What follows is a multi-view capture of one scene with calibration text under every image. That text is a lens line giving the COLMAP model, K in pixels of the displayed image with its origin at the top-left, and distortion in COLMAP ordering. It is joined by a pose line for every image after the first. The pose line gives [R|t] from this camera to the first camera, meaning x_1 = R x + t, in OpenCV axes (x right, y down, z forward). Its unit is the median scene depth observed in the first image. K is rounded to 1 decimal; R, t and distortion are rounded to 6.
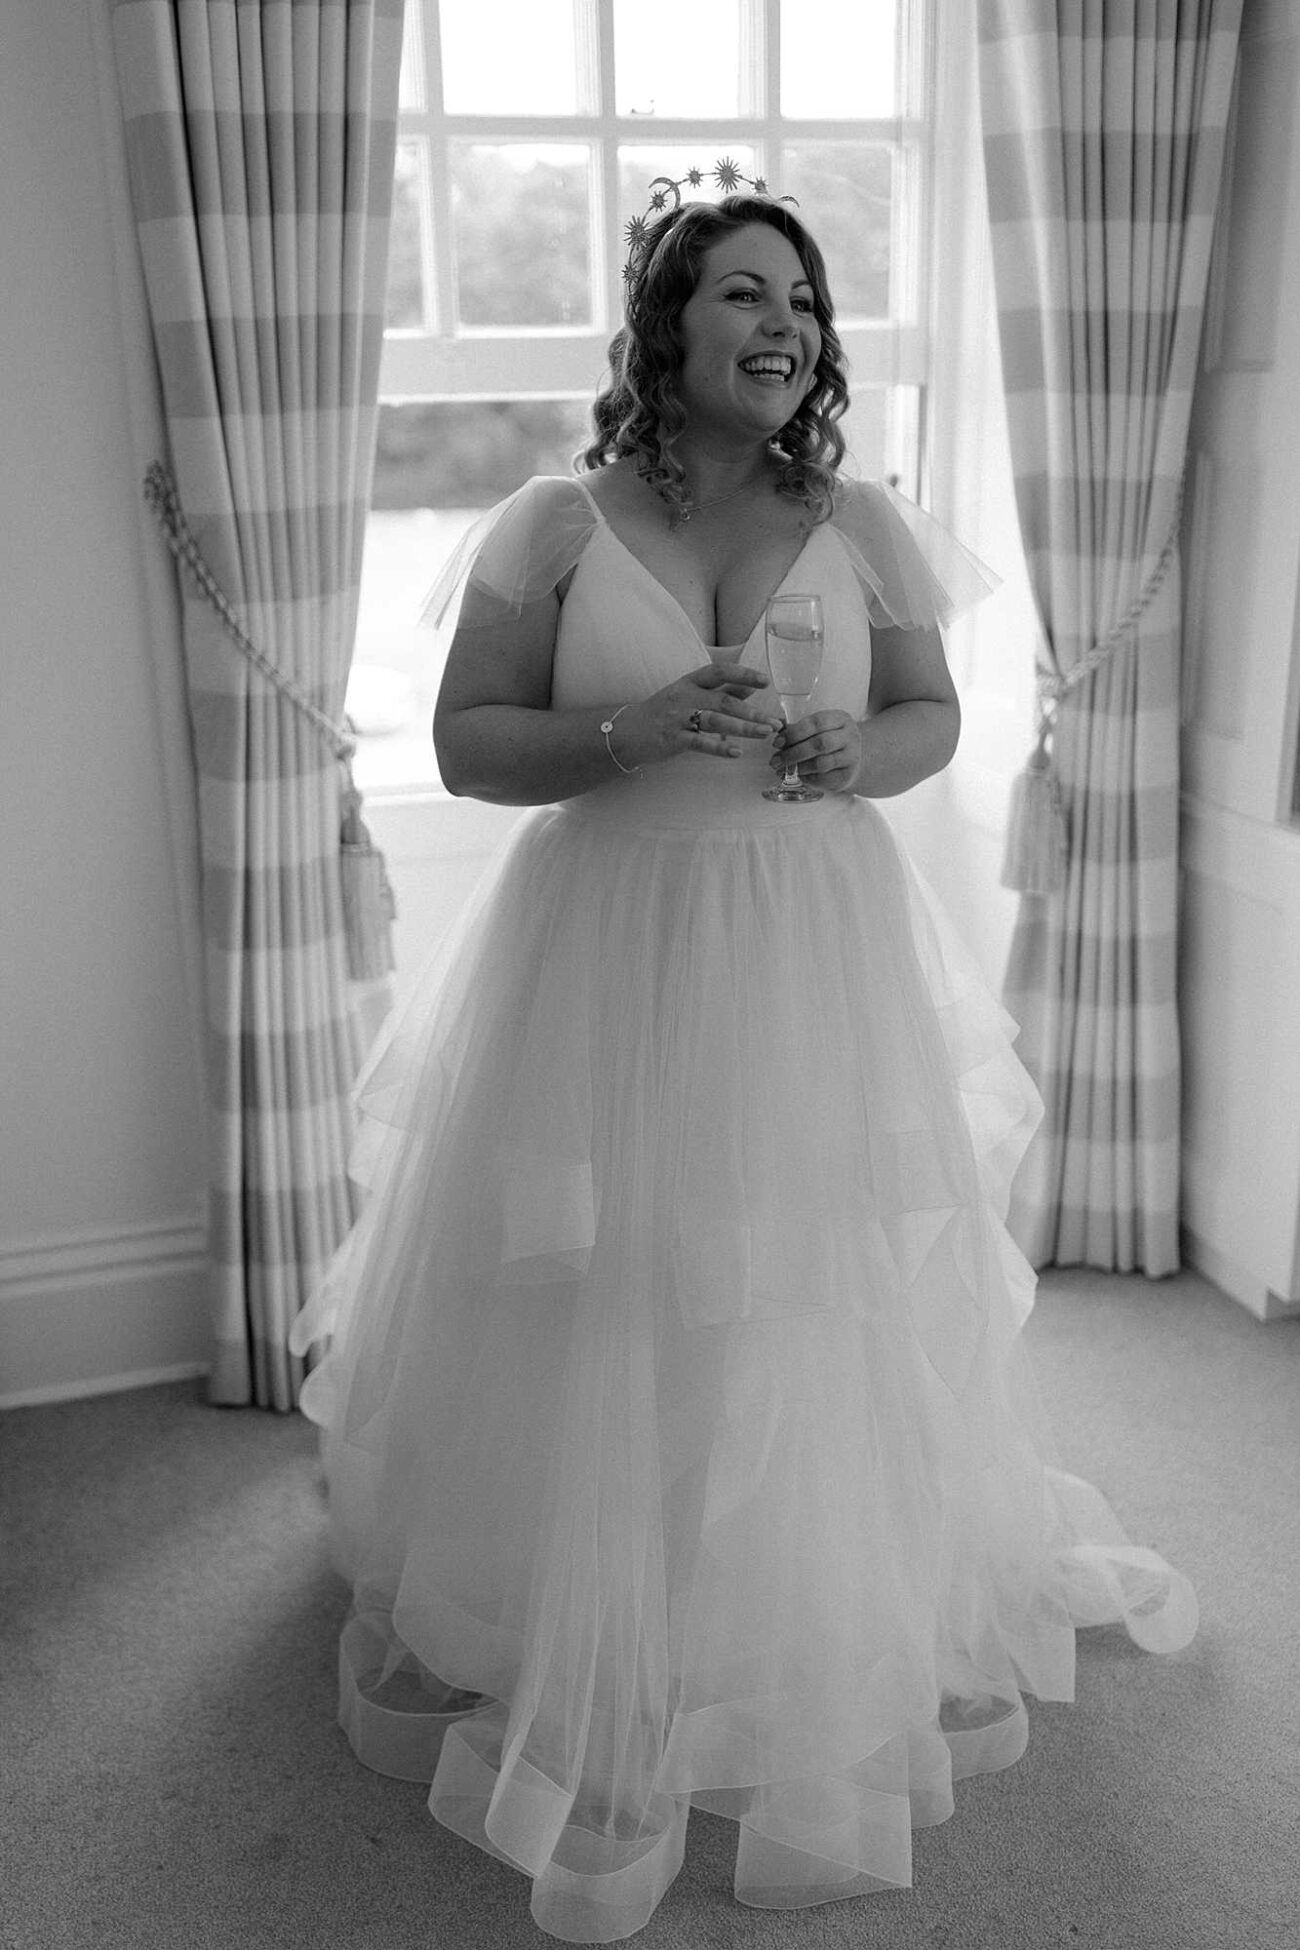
lens RADIAL K [[1842.9, 0, 650.0], [0, 1842.9, 975.0], [0, 0, 1]] dist [-0.008840, -0.023097]
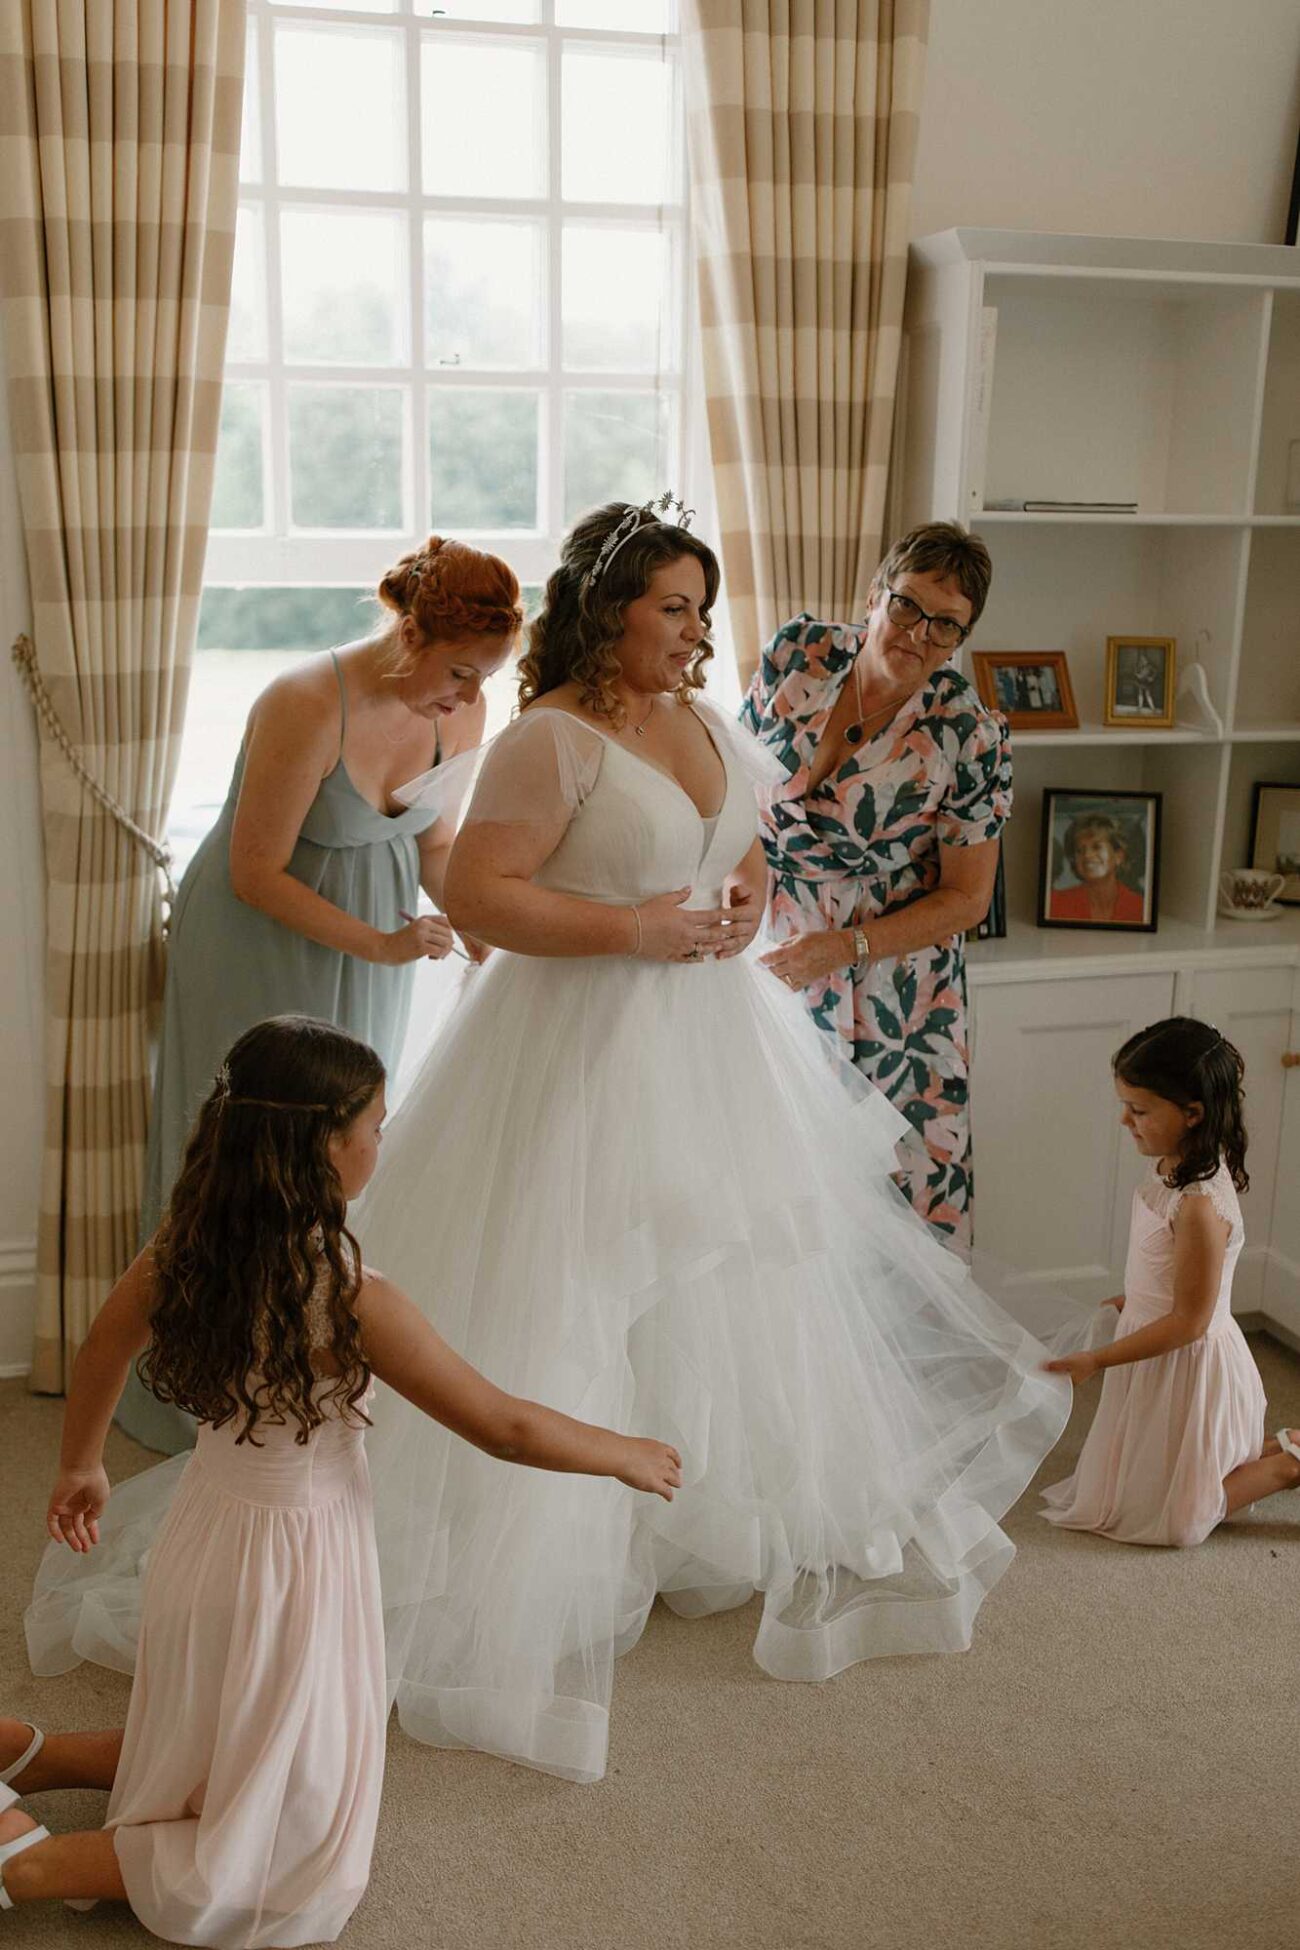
lens RADIAL K [[1980.5, 0, 650.0], [0, 1980.5, 975.0], [0, 0, 1]] dist [-0.004310, -0.010915]
pose [[0.998713, 0.039932, -0.031254, 0.210321], [-0.042524, 0.995283, -0.087203, 0.058510], [0.027625, 0.088420, 0.995700, -0.328124]]
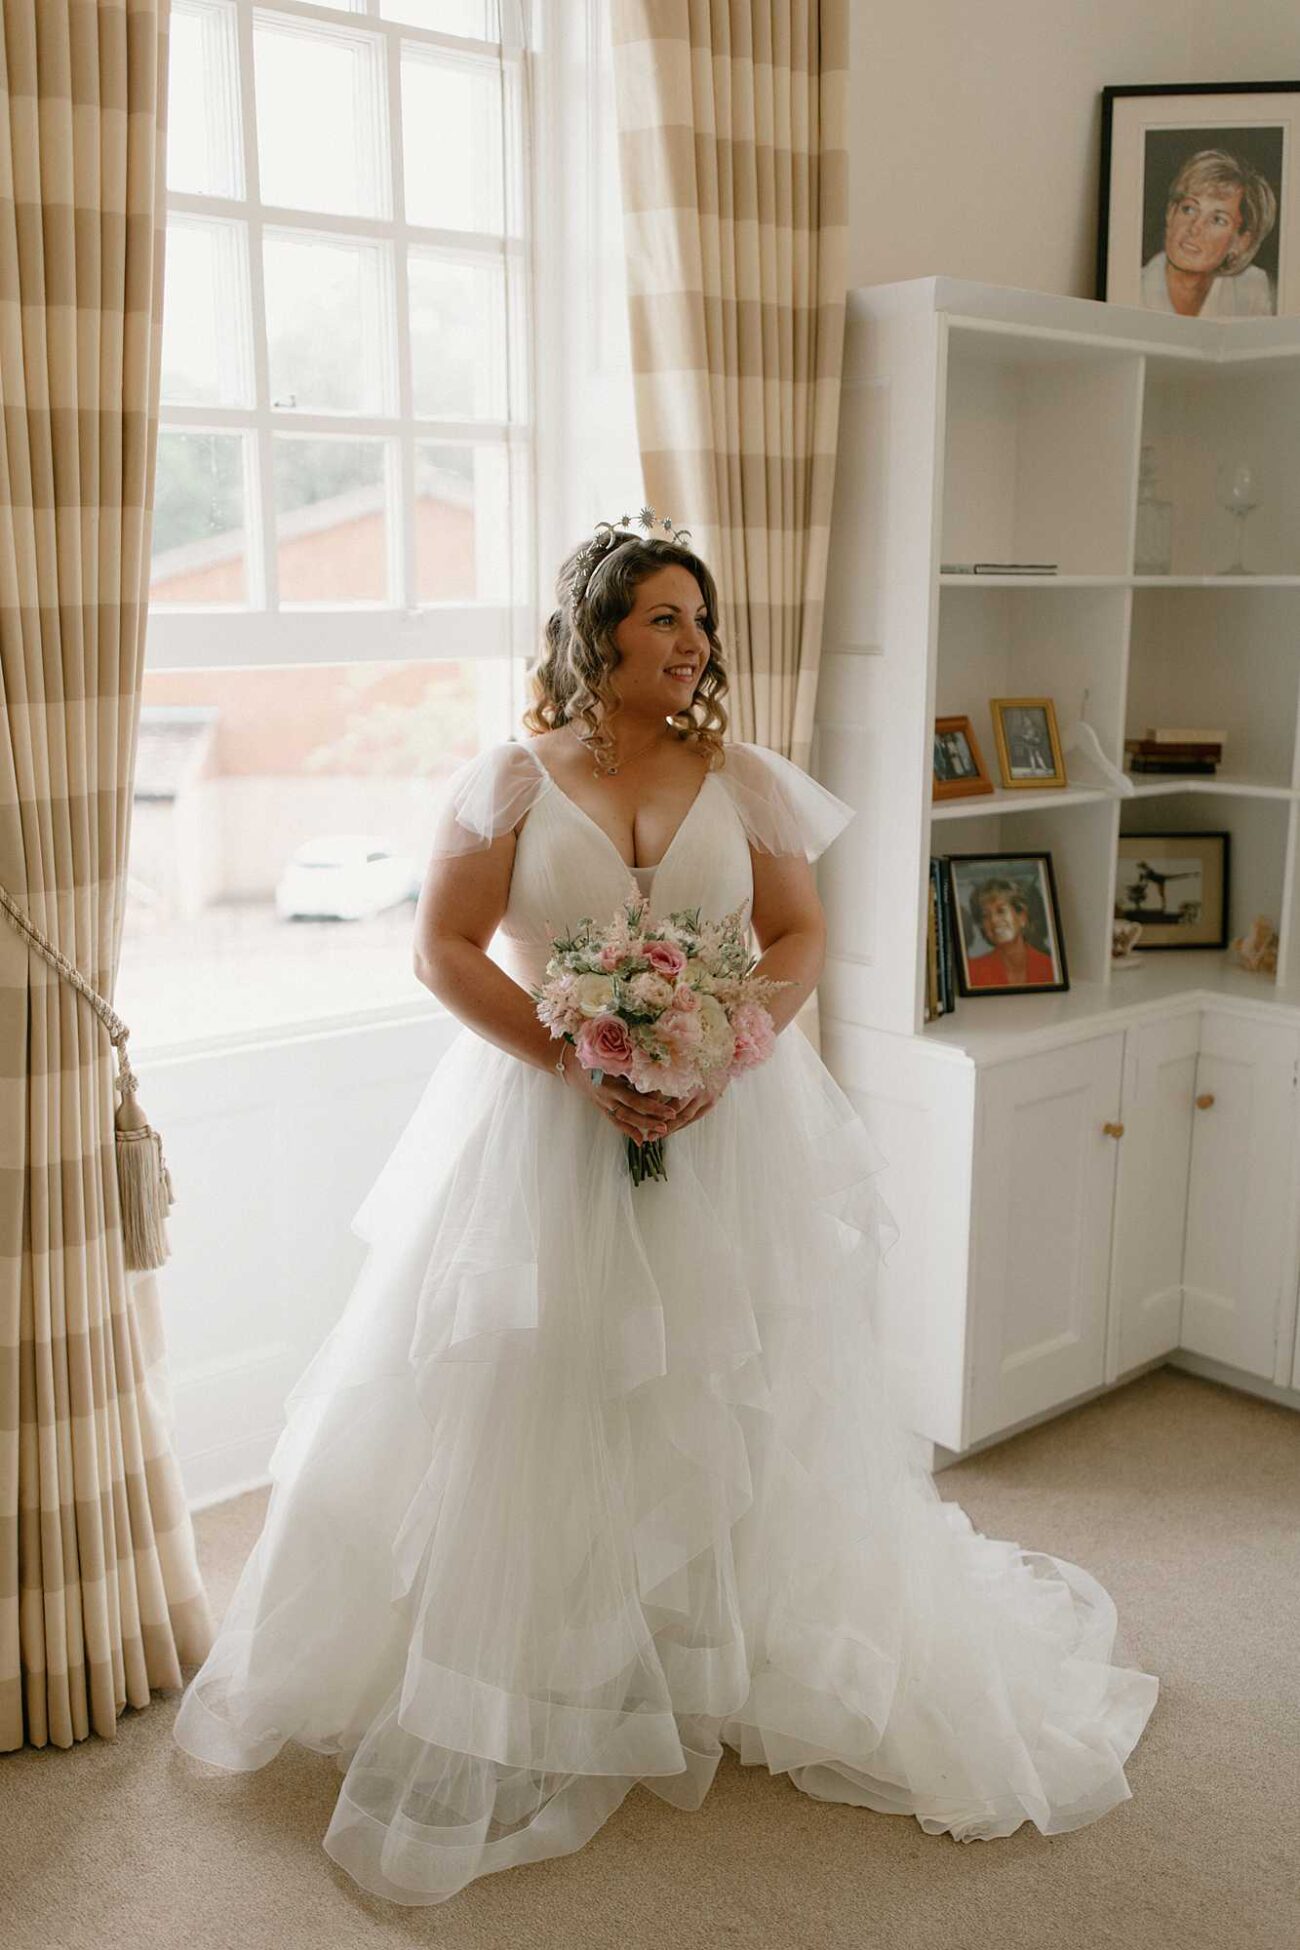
lens RADIAL K [[1842.9, 0, 650.0], [0, 1842.9, 975.0], [0, 0, 1]] dist [-0.008840, -0.023097]
pose [[0.923300, -0.058985, 0.379522, -0.269356], [0.100889, 0.990684, -0.091471, -0.035270], [-0.370591, 0.122745, 0.920650, -0.003938]]
